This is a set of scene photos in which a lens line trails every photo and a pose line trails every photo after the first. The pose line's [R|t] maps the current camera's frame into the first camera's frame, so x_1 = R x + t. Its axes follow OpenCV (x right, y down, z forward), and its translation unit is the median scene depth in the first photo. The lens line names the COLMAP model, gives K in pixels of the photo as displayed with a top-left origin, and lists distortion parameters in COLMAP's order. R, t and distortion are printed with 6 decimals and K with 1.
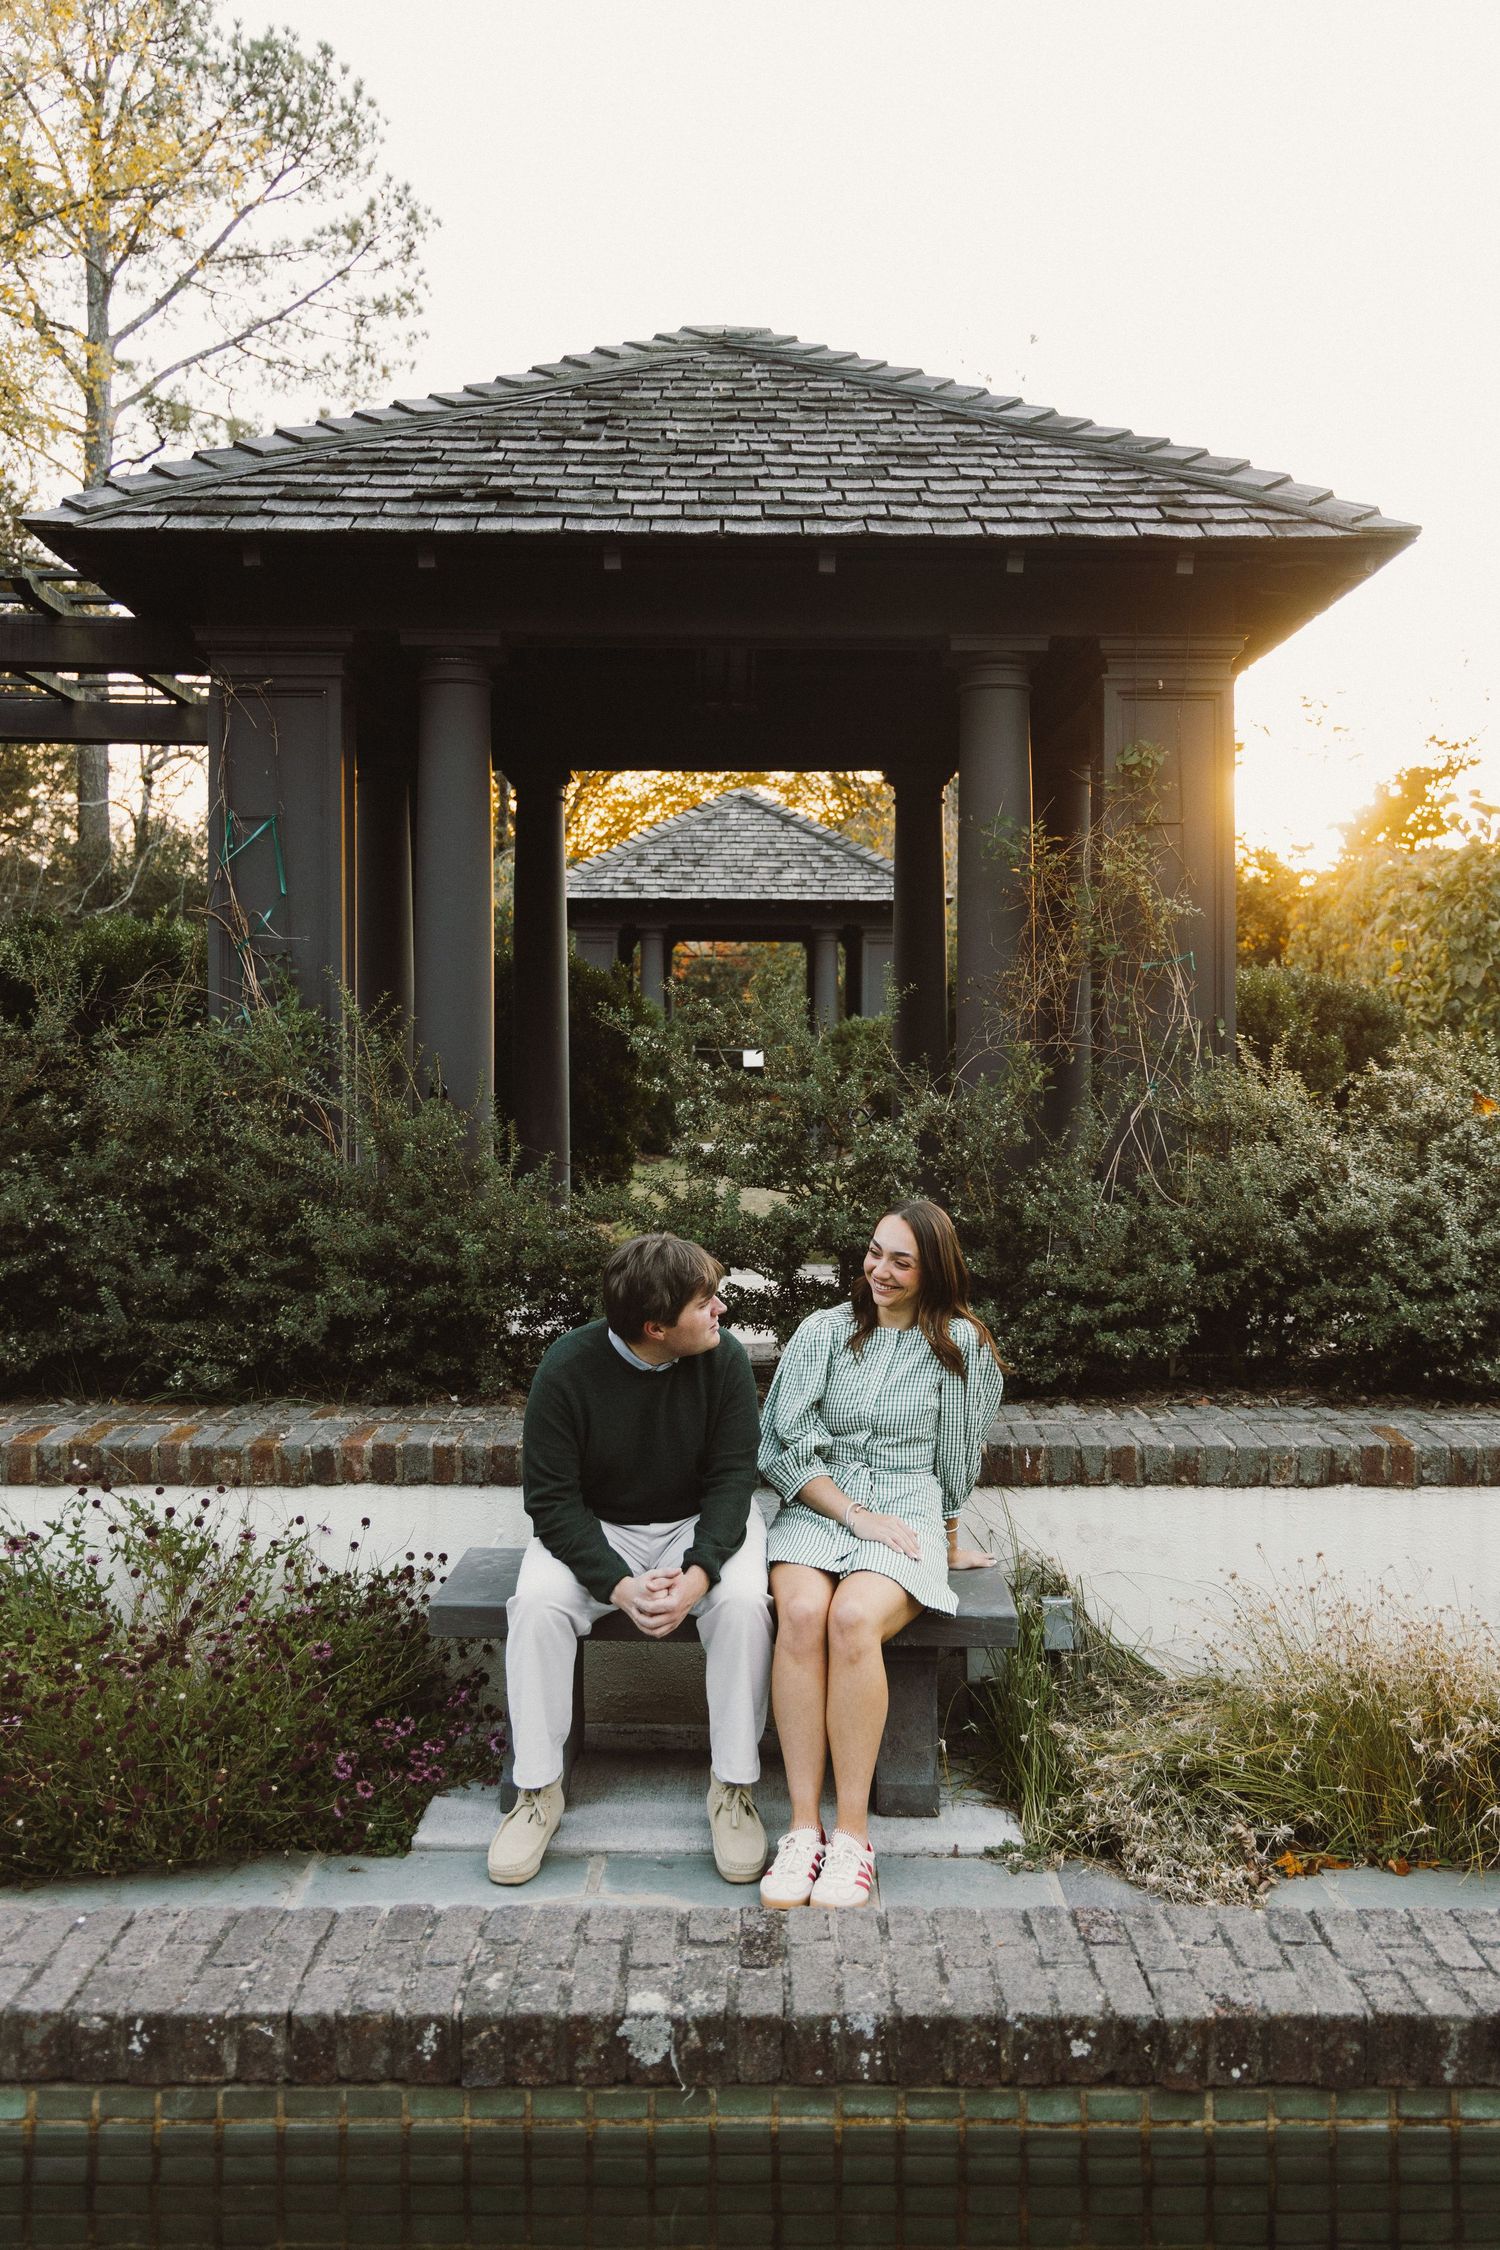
lens RADIAL K [[2124.4, 0, 759.5], [0, 2124.4, 1054.3], [0, 0, 1]] dist [-0.002659, 0.009289]
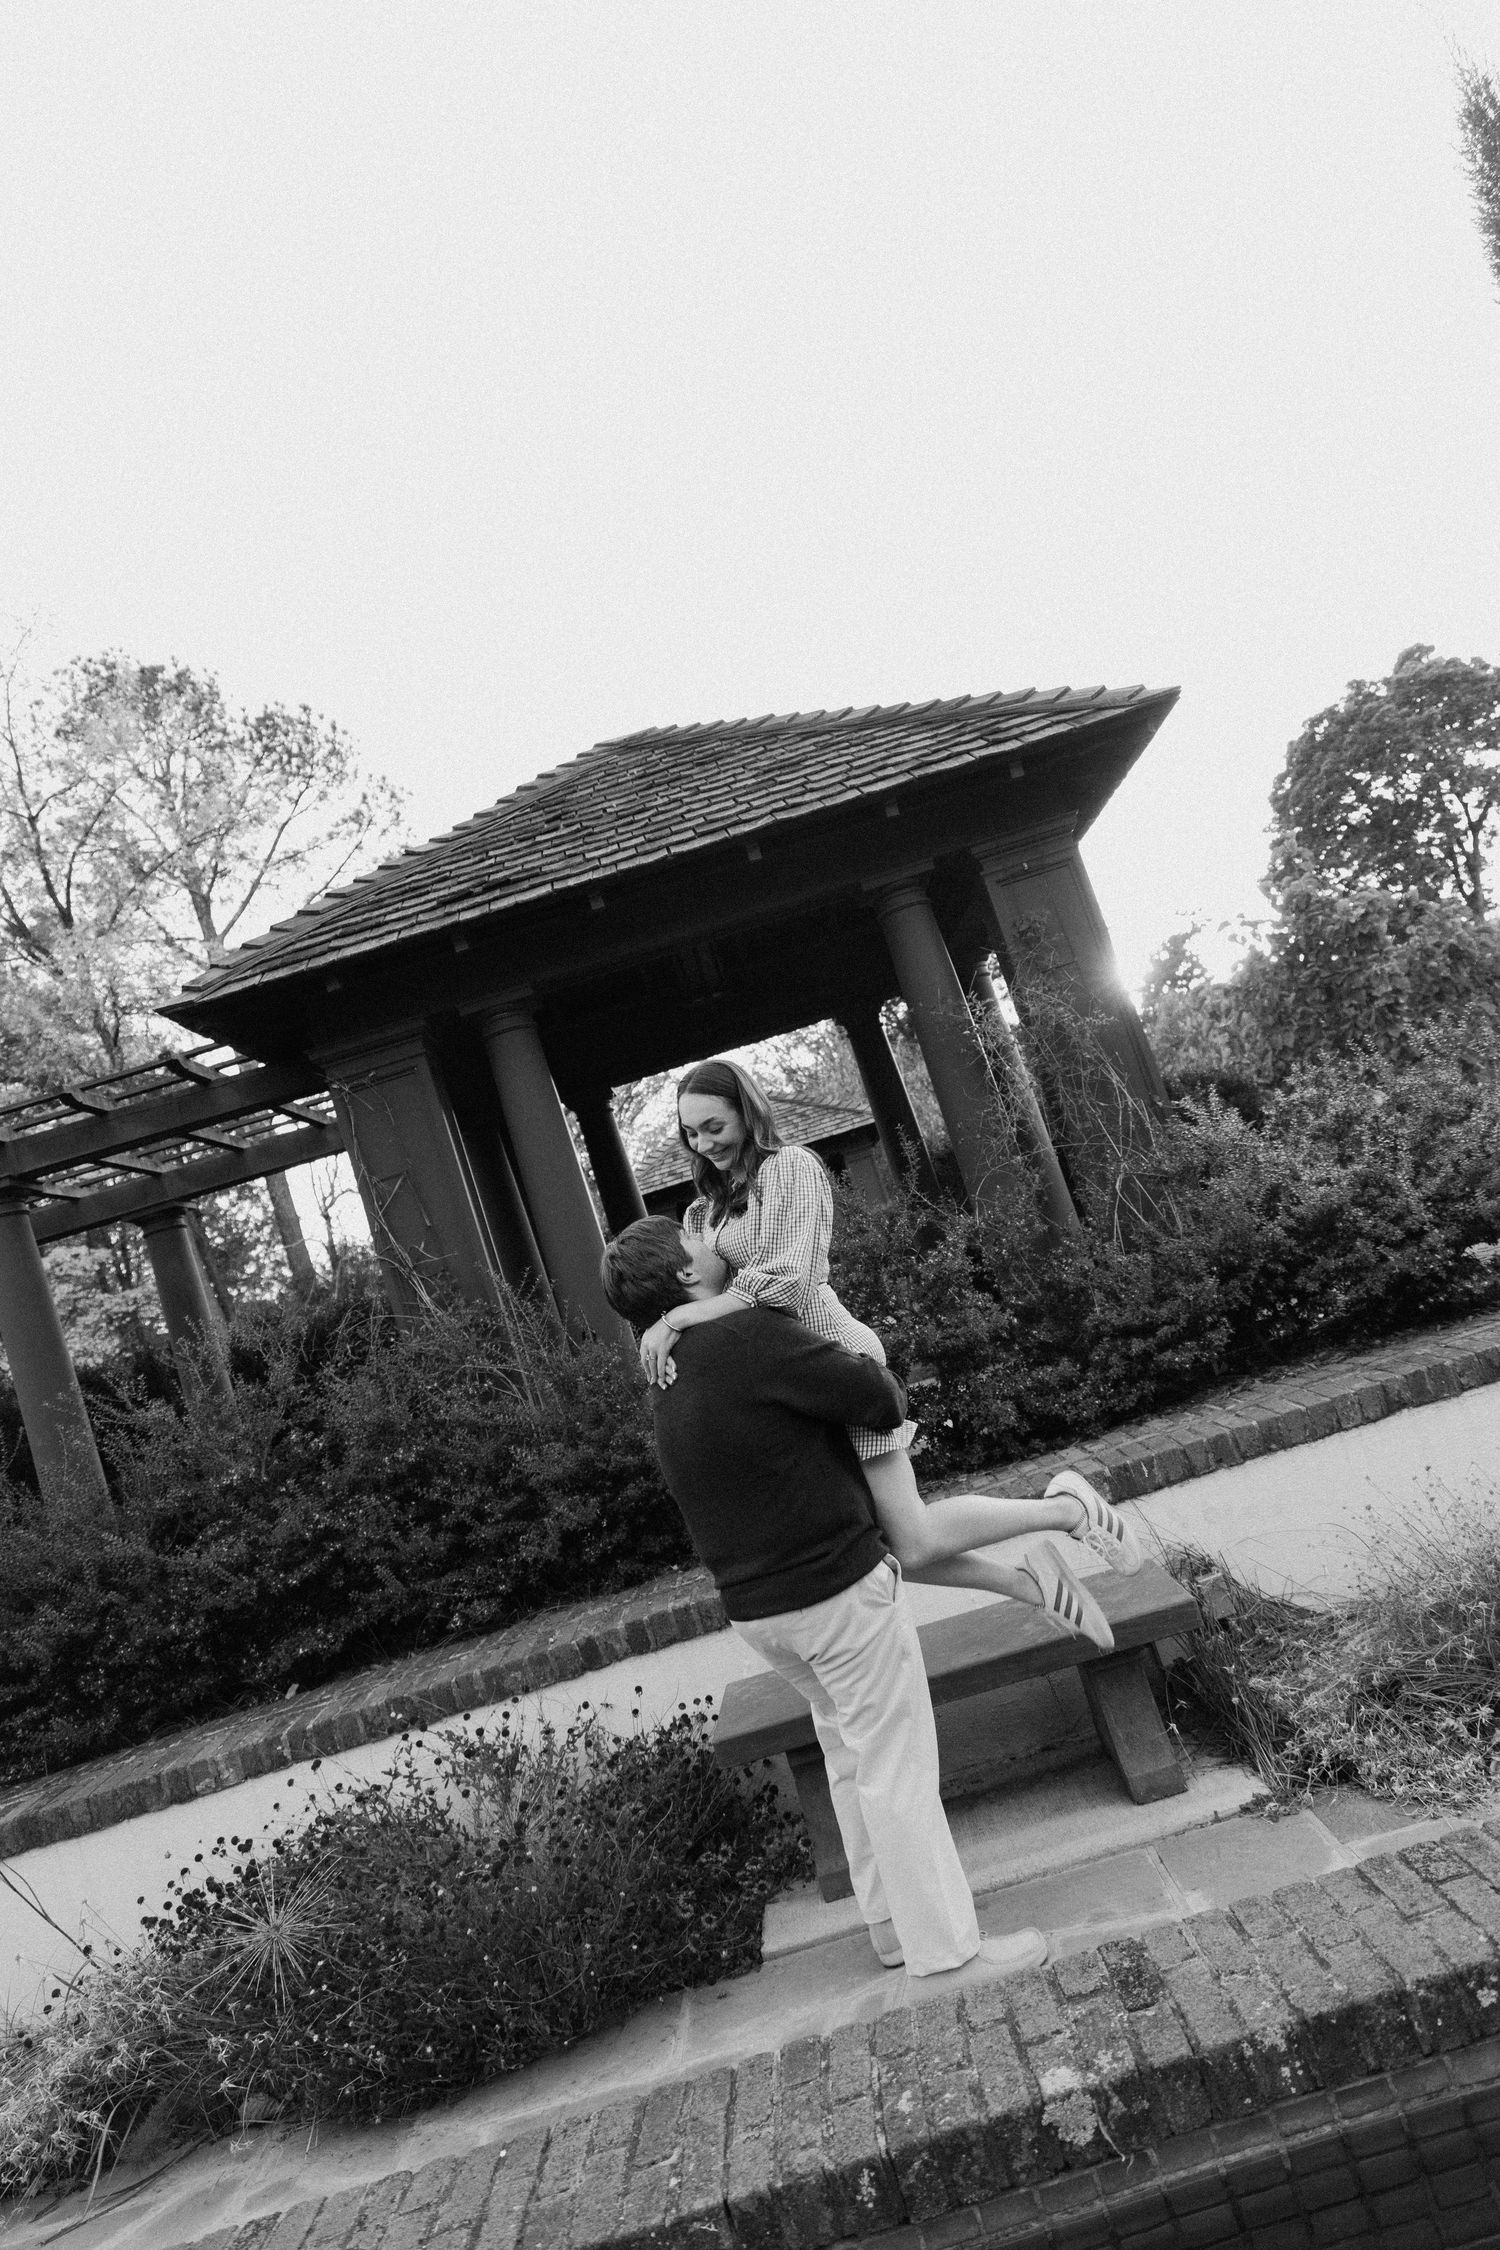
lens RADIAL K [[1502.4, 0, 744.8], [0, 1502.4, 1120.4], [0, 0, 1]] dist [0.004304, -0.000489]
pose [[0.951974, -0.306177, -0.001064, -0.027168], [0.304390, 0.946781, -0.104651, 0.021868], [0.033049, 0.099301, 0.994508, 0.118858]]
